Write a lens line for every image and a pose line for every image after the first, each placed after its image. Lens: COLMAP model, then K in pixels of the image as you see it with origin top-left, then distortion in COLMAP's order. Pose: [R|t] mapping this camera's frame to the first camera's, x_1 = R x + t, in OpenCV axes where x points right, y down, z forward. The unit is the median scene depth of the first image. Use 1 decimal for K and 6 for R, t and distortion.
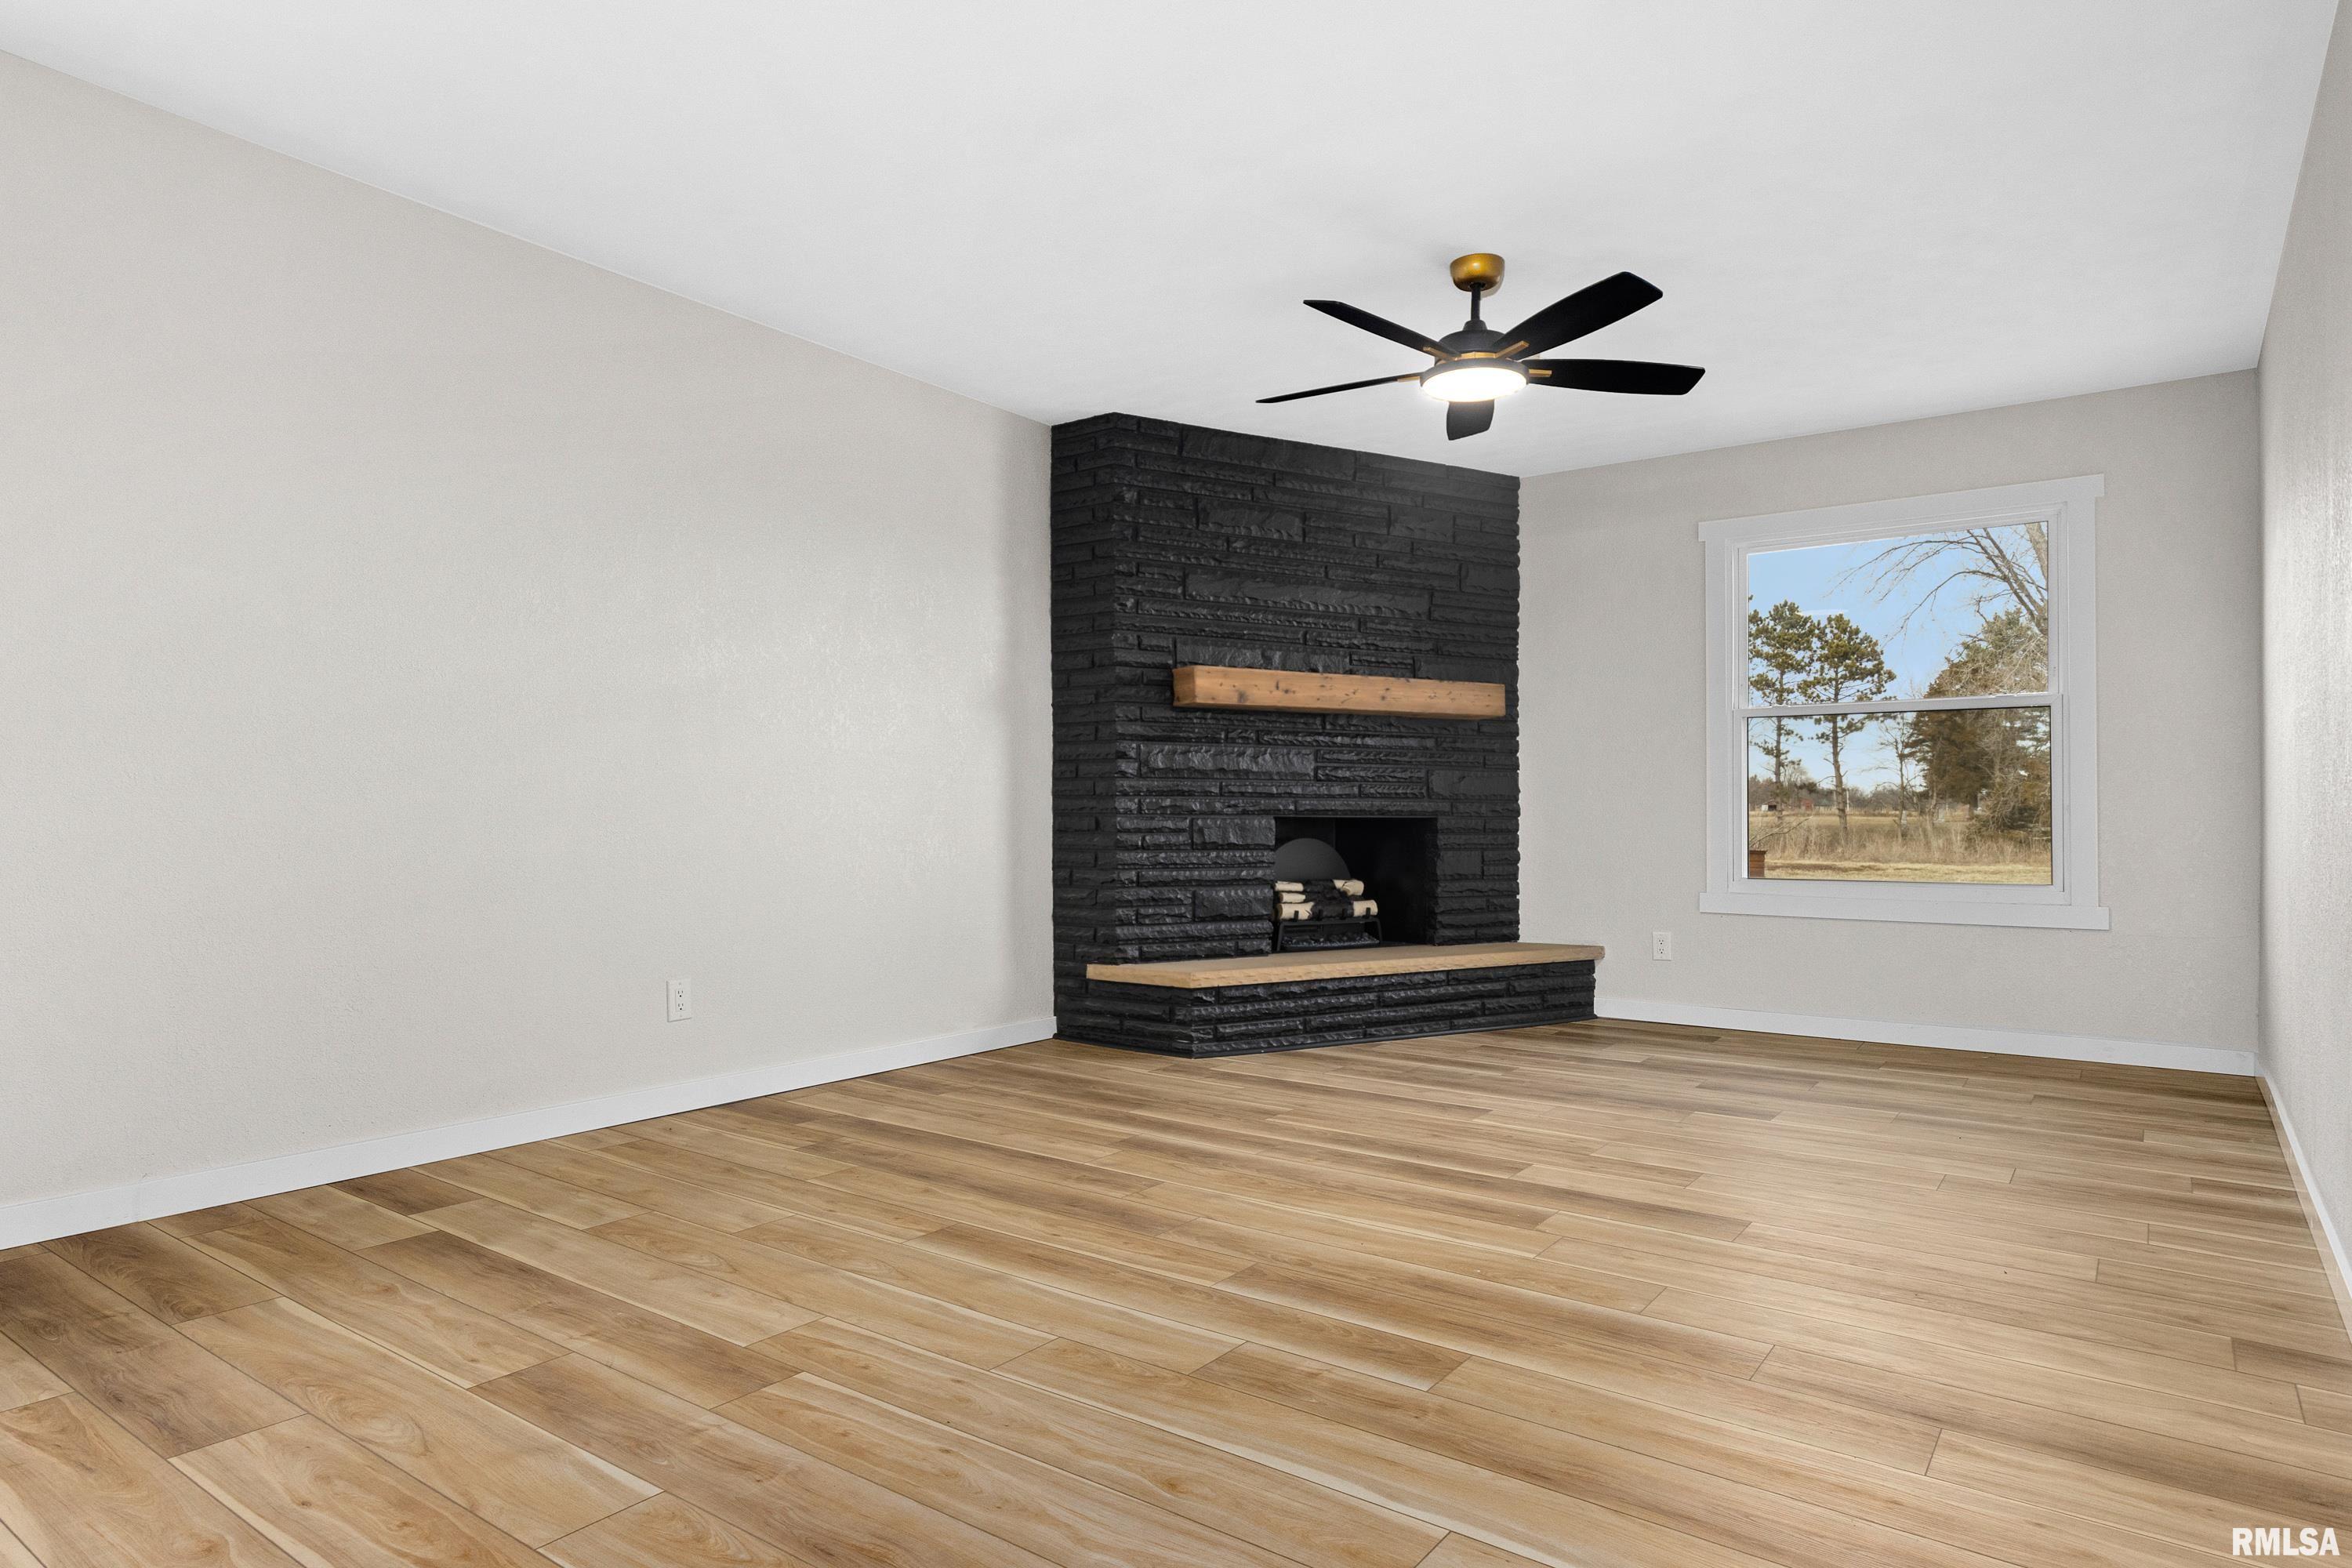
lens RADIAL K [[1334.3, 0, 1168.3], [0, 1334.3, 820.3], [0, 0, 1]] dist [0.005038, 0.001594]
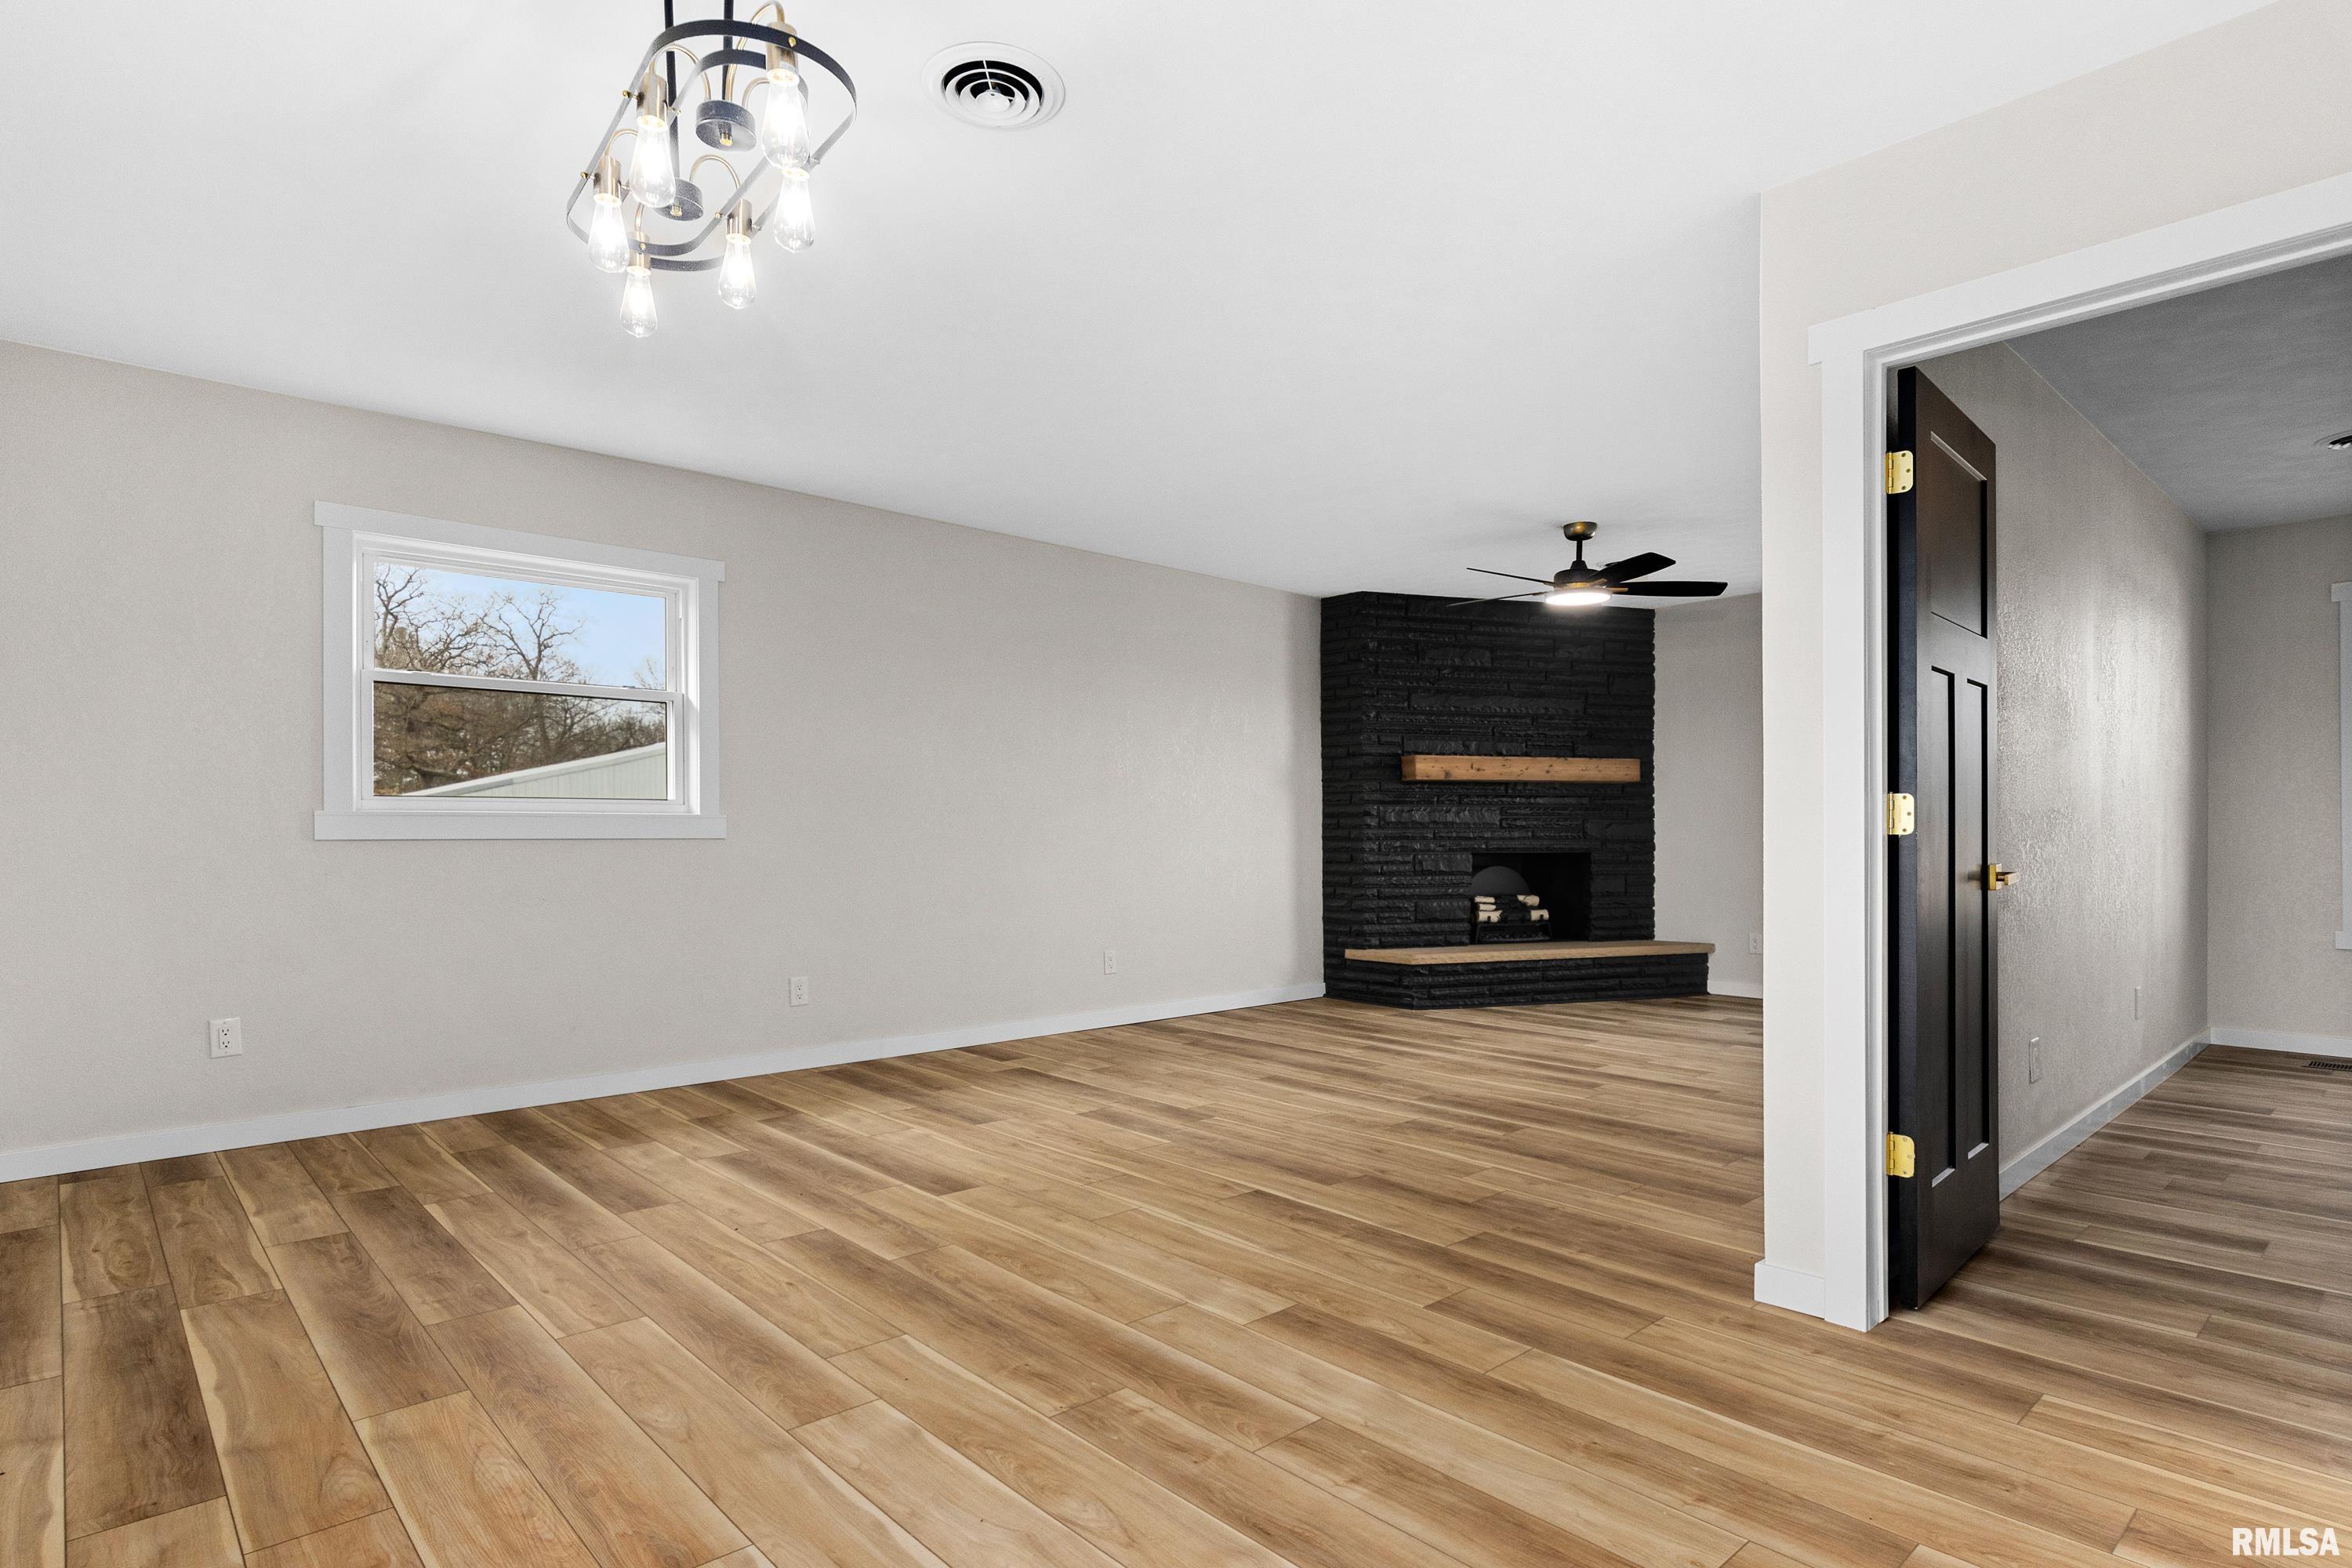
lens RADIAL K [[1213.5, 0, 1177.8], [0, 1213.5, 841.1], [0, 0, 1]] dist [0.006173, 0.002844]
pose [[0.980116, -0.002170, -0.198412, 0.027860], [0.002991, 0.999988, 0.003837, -0.022623], [0.198402, -0.004354, 0.980111, -0.407885]]
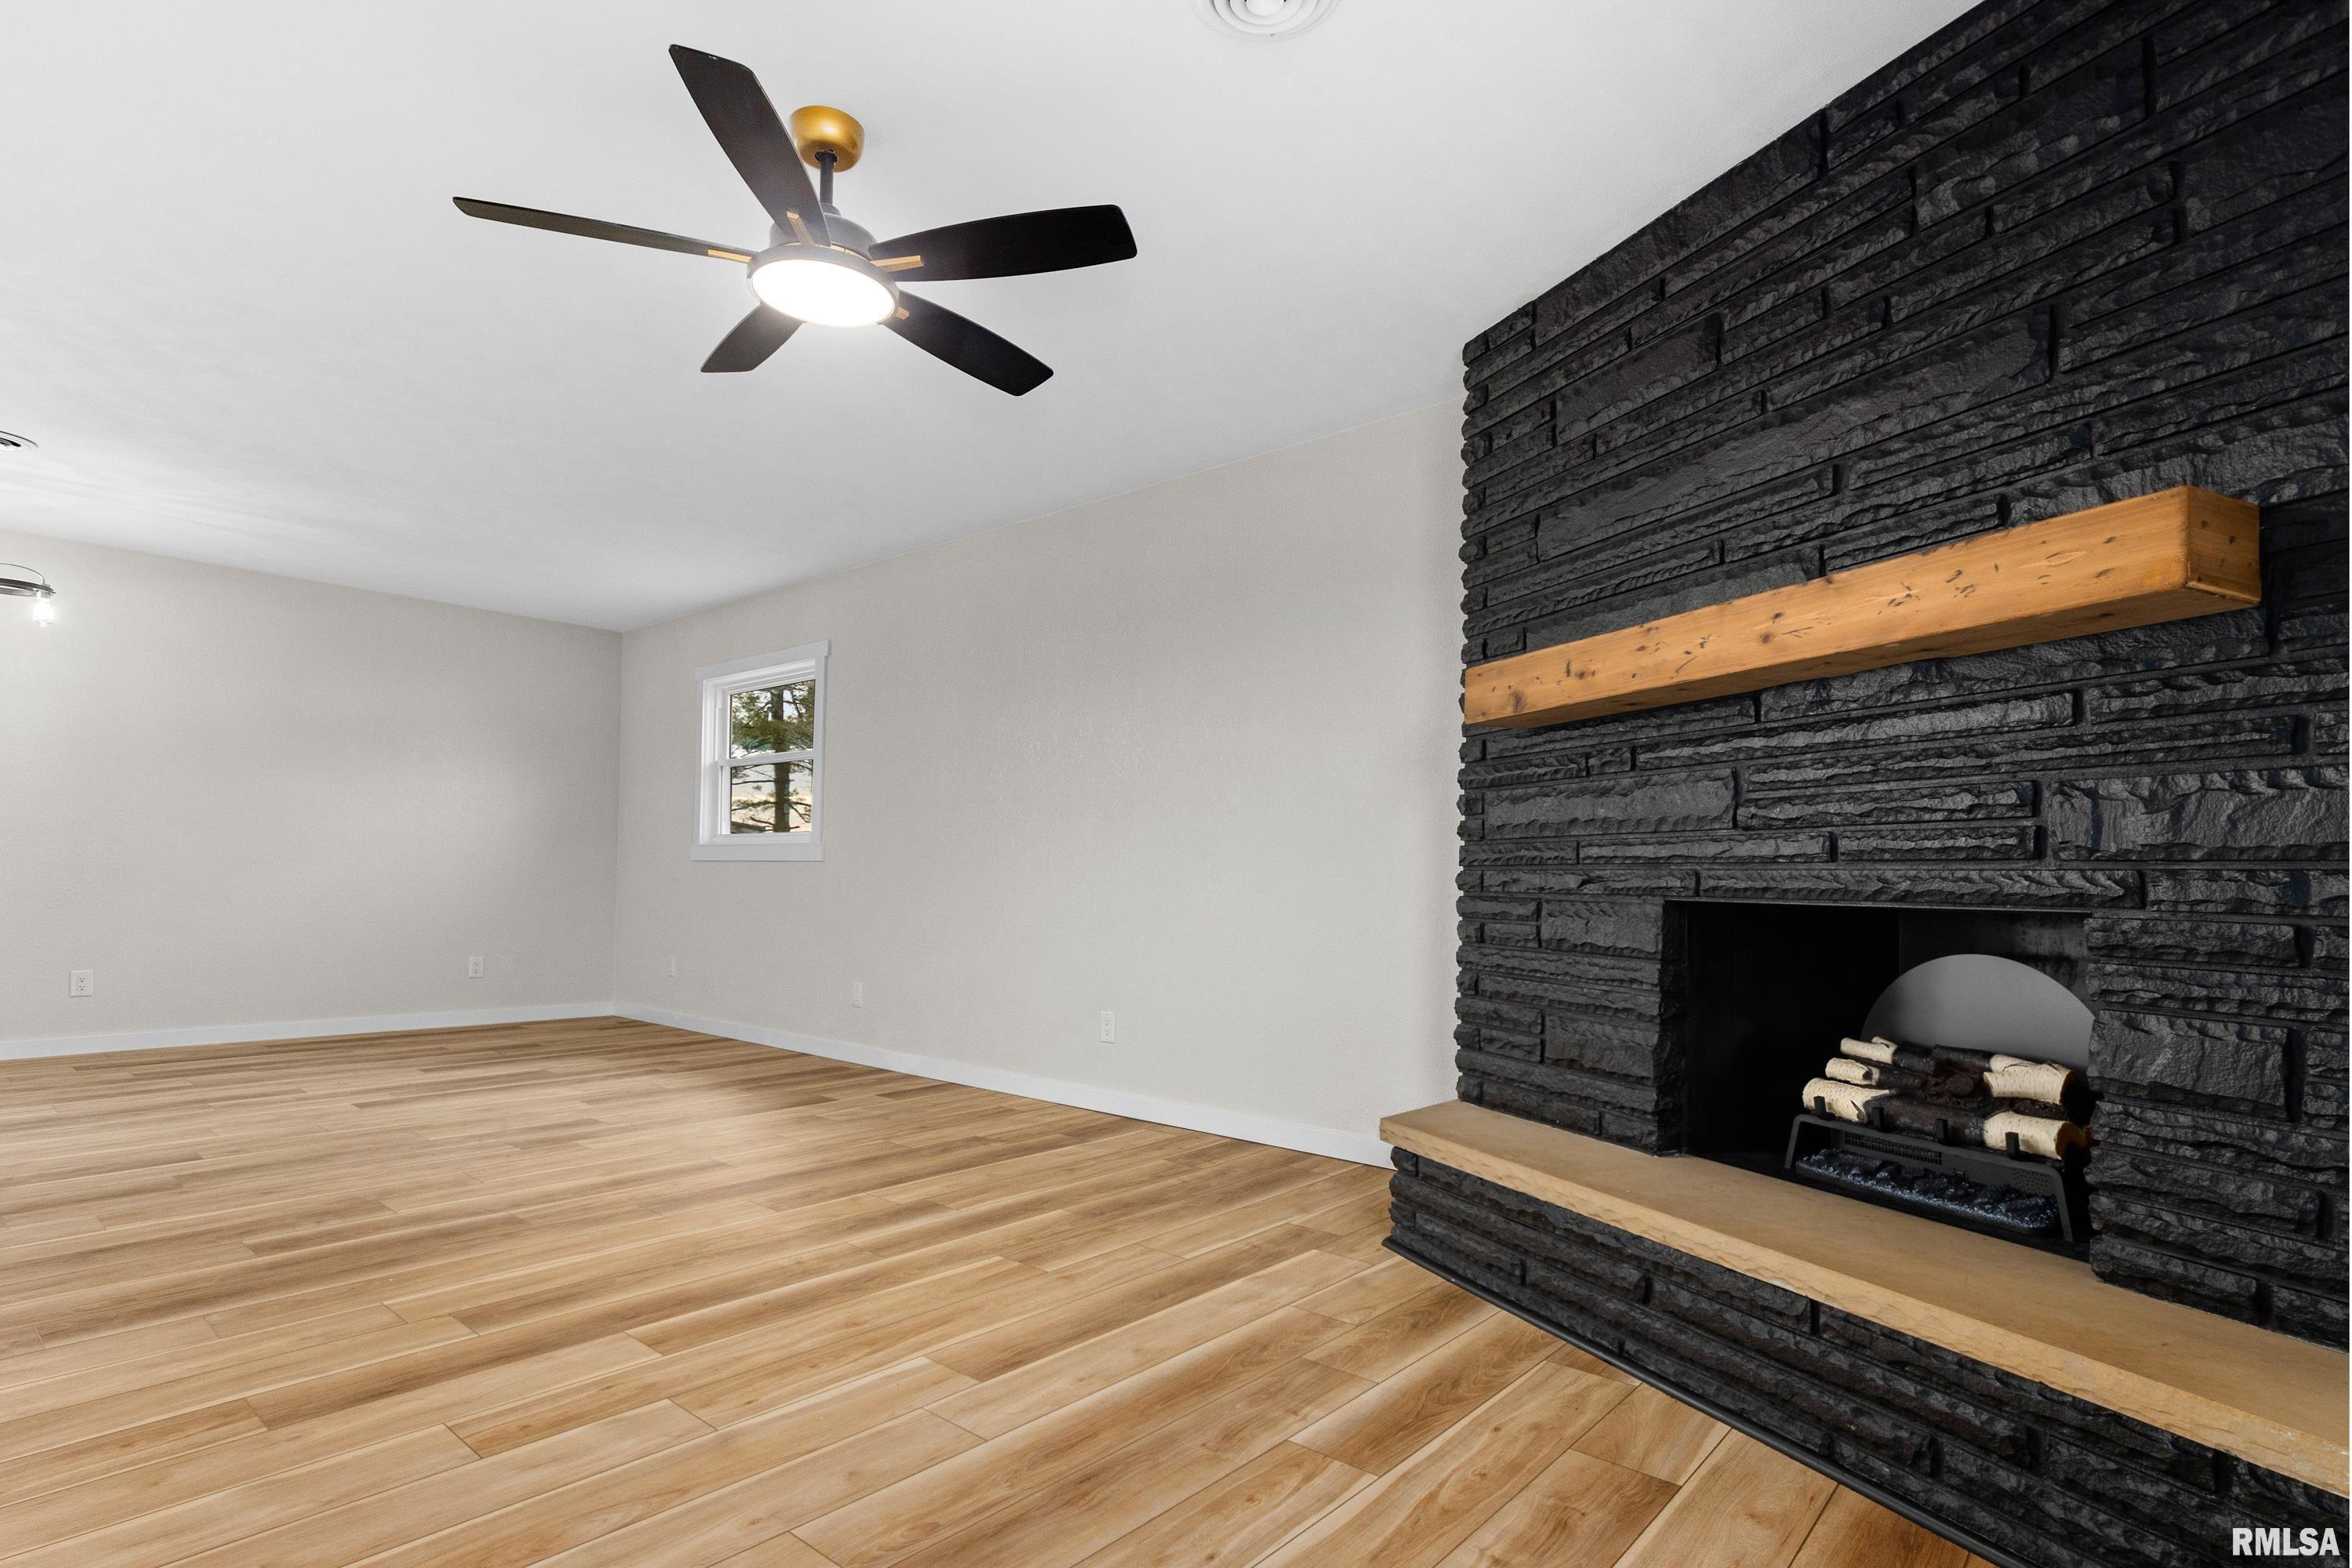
lens RADIAL K [[1175.3, 0, 1190.7], [0, 1175.3, 876.4], [0, 0, 1]] dist [0.004198, 0.001359]
pose [[-0.071212, -0.010431, -0.997407, 0.588733], [-0.024048, 0.999673, -0.008738, -0.003944], [0.997171, 0.023364, -0.071440, 0.869561]]
